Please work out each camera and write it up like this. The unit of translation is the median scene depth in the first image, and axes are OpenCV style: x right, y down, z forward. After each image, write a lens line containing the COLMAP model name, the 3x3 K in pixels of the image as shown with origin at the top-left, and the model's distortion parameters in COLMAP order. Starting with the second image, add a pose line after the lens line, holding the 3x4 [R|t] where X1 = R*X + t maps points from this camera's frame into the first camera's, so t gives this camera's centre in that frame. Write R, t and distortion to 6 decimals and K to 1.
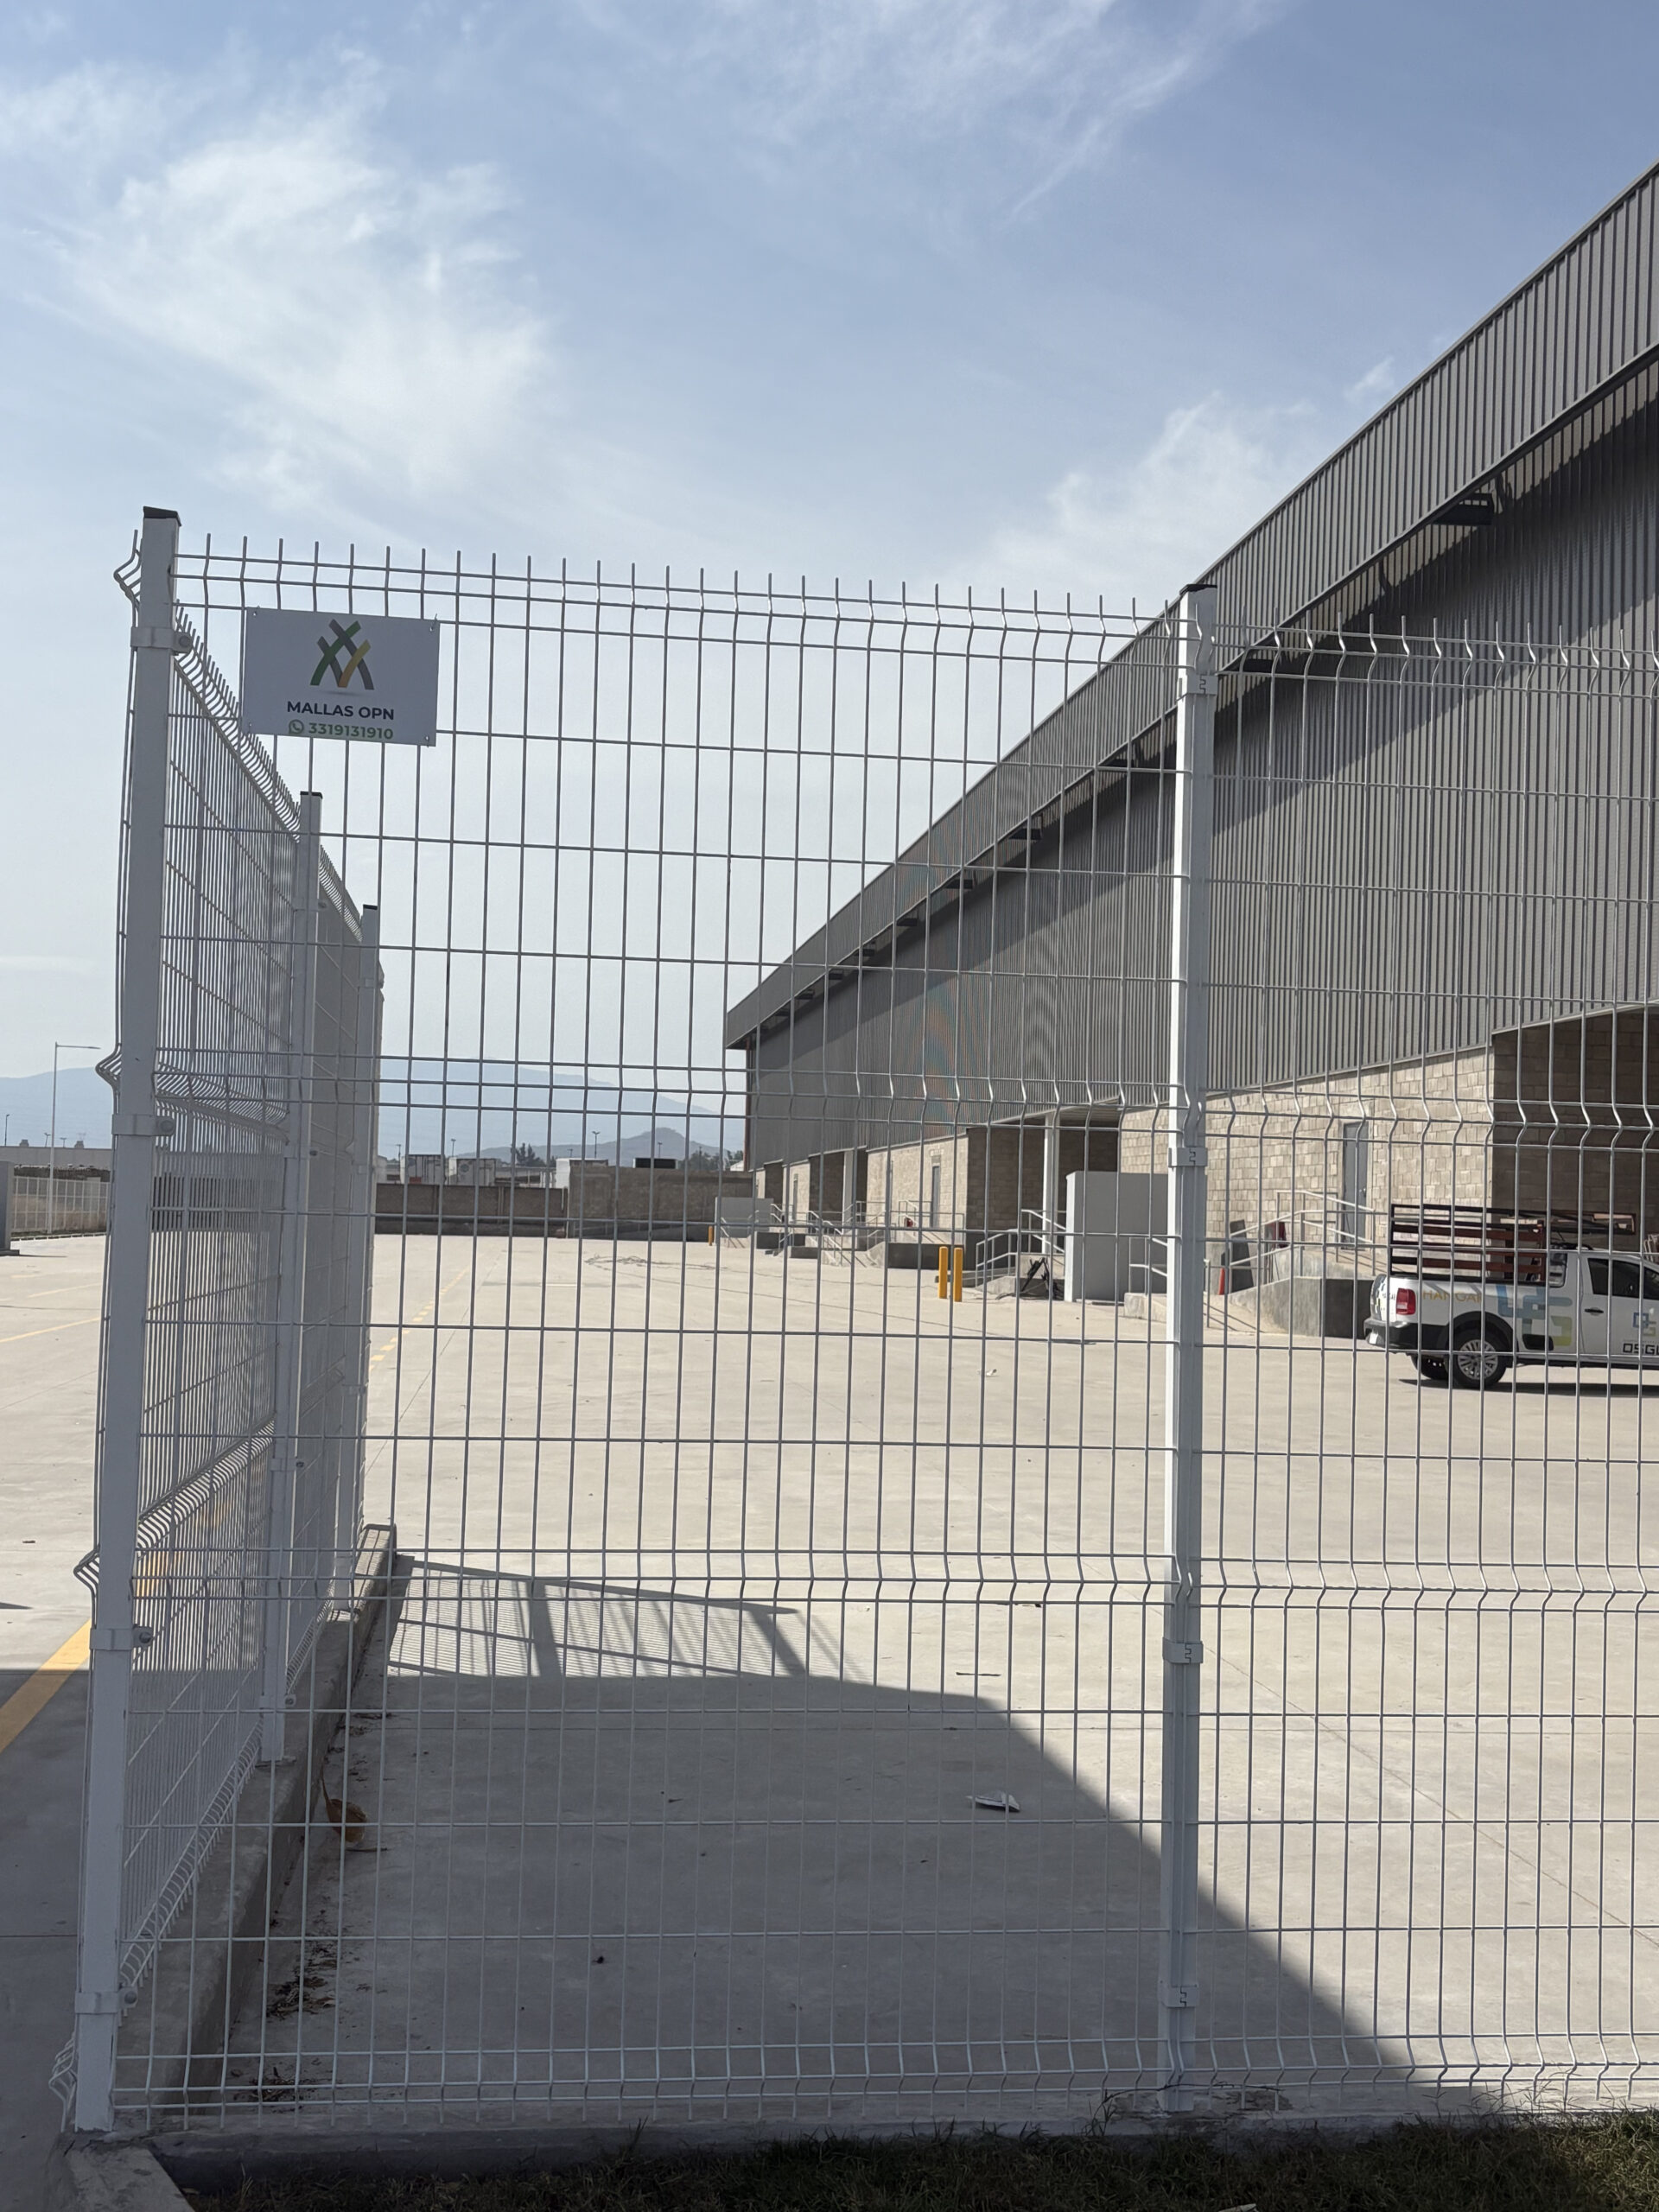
lens RADIAL K [[2509.7, 0, 838.5], [0, 2509.7, 1132.1], [0, 0, 1]] dist [0.112542, -0.158398]
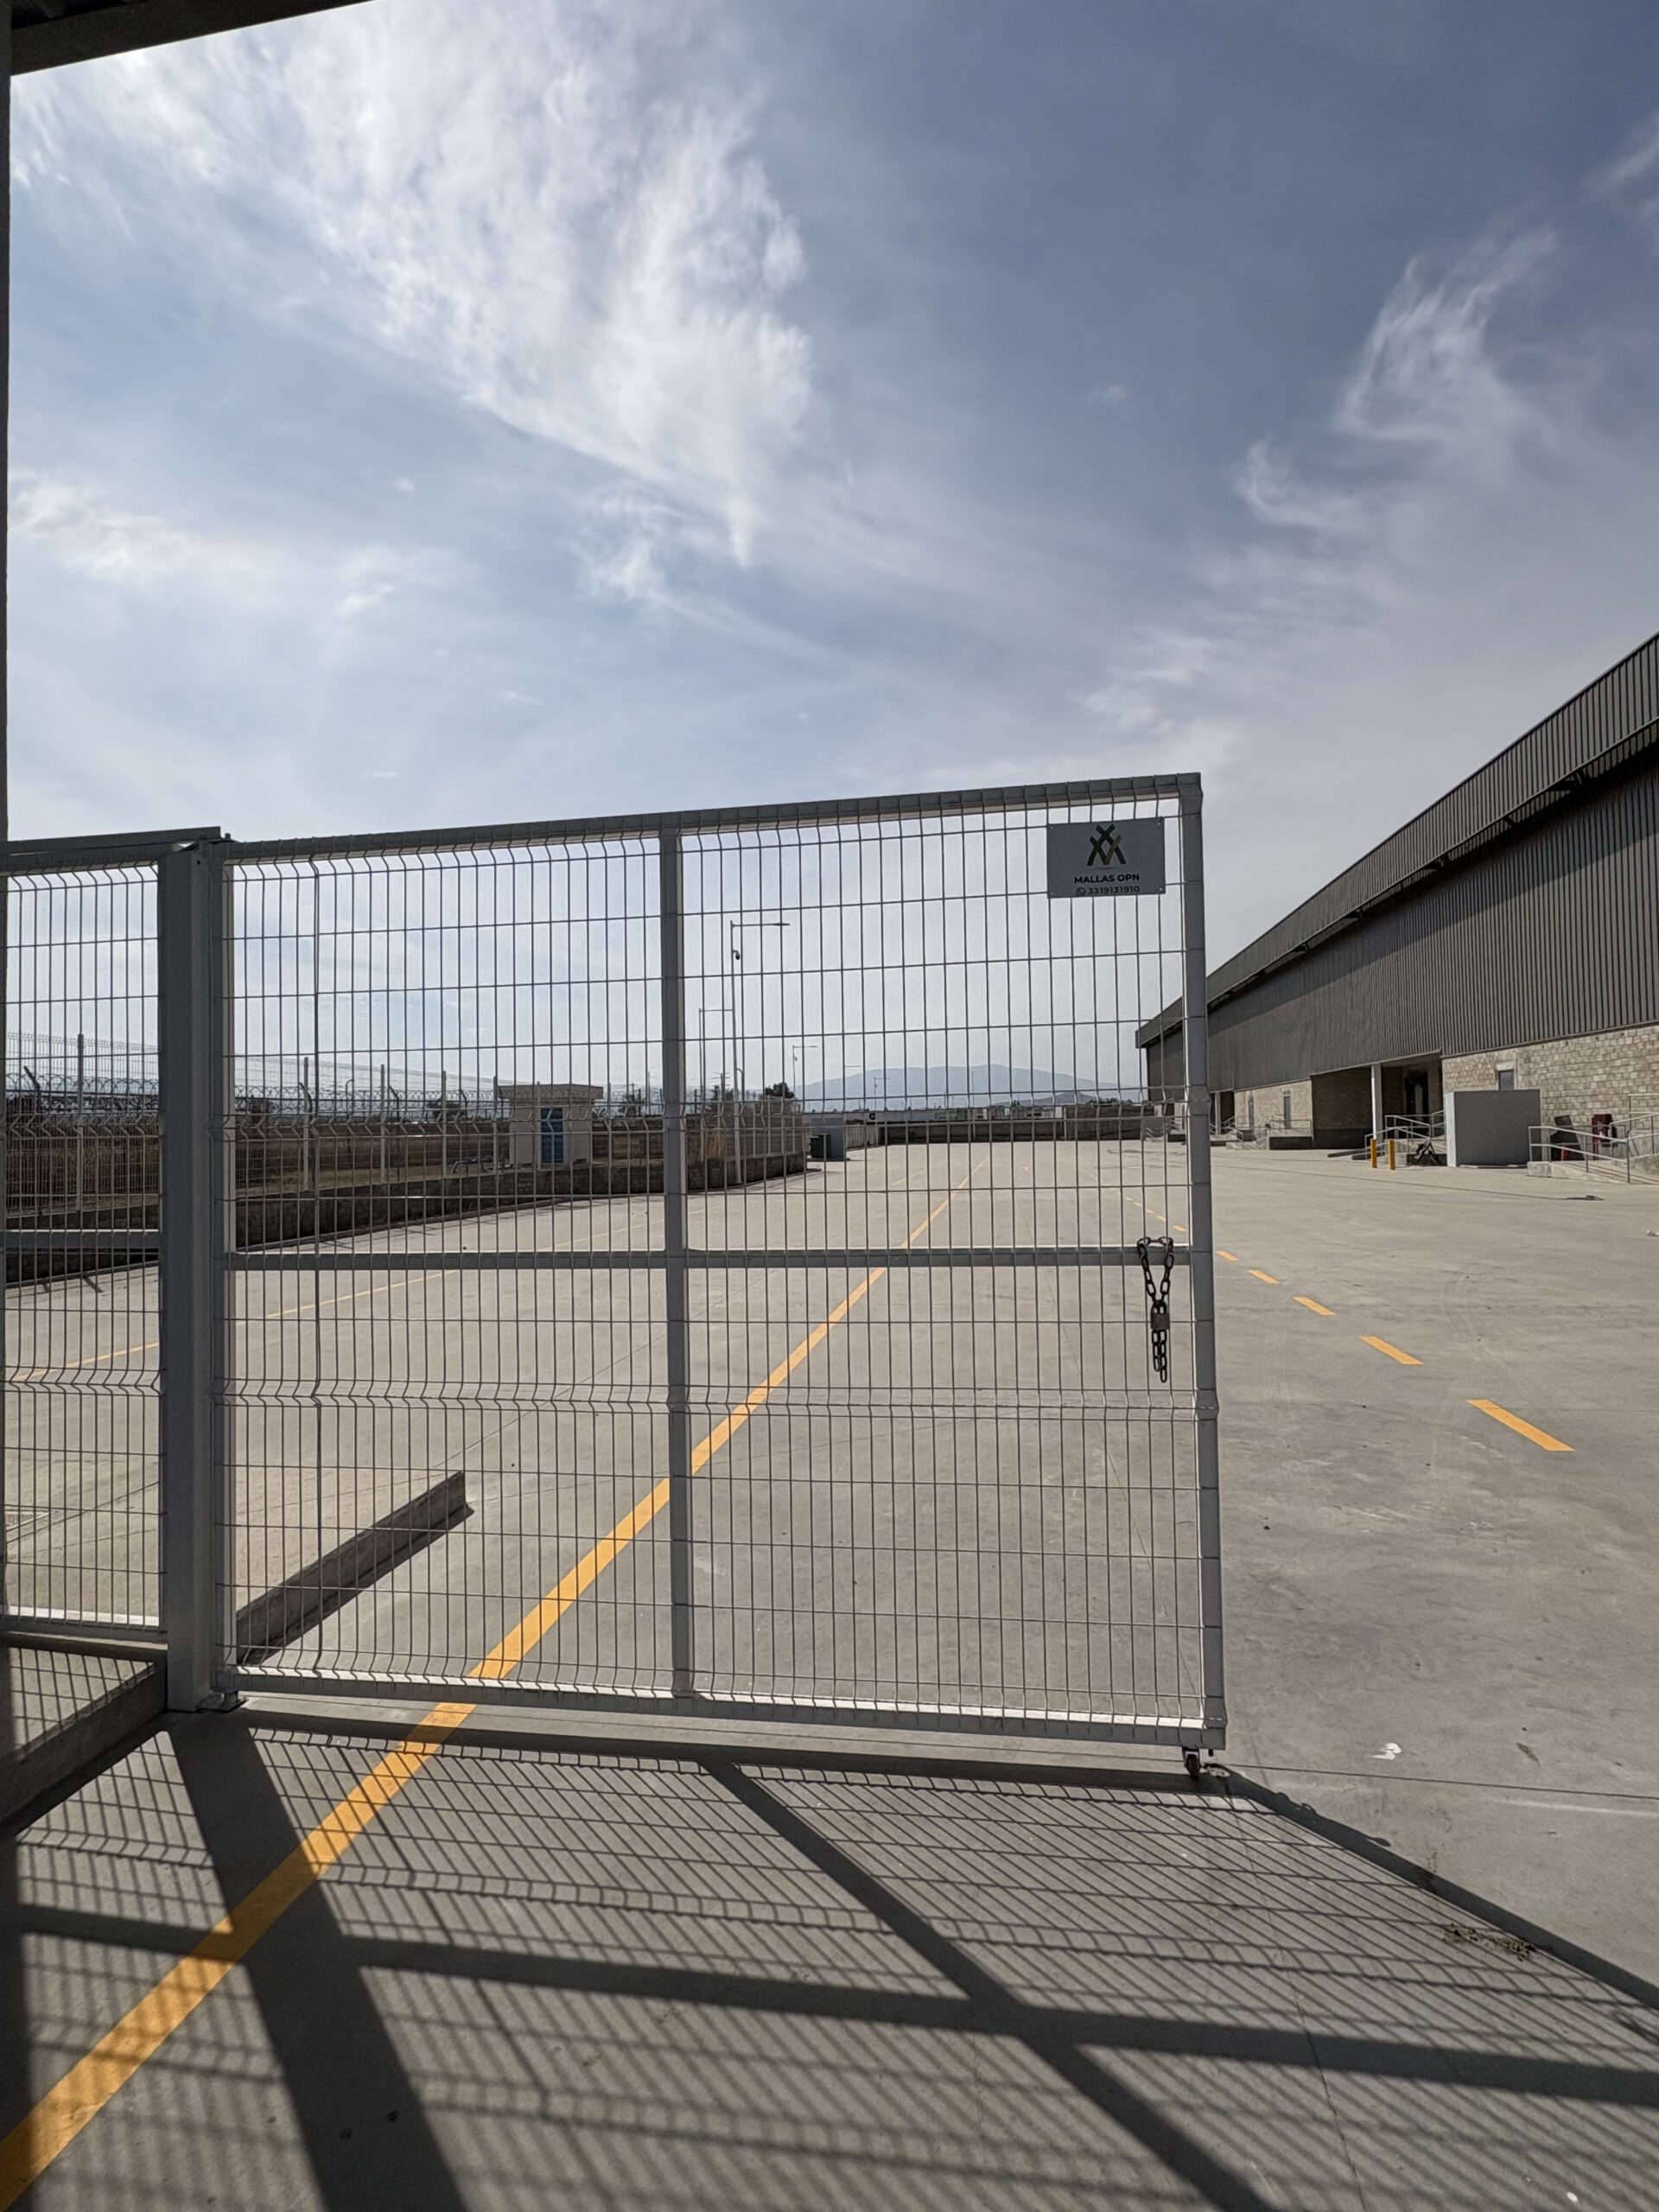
lens RADIAL K [[1066.9, 0, 833.3], [0, 1066.9, 1105.8], [0, 0, 1]] dist [0.002645, 0.001033]
pose [[0.960602, -0.054761, -0.272478, -0.210557], [0.057201, 0.998362, 0.001010, 0.000660], [0.271977, -0.016556, 0.962161, 0.320645]]
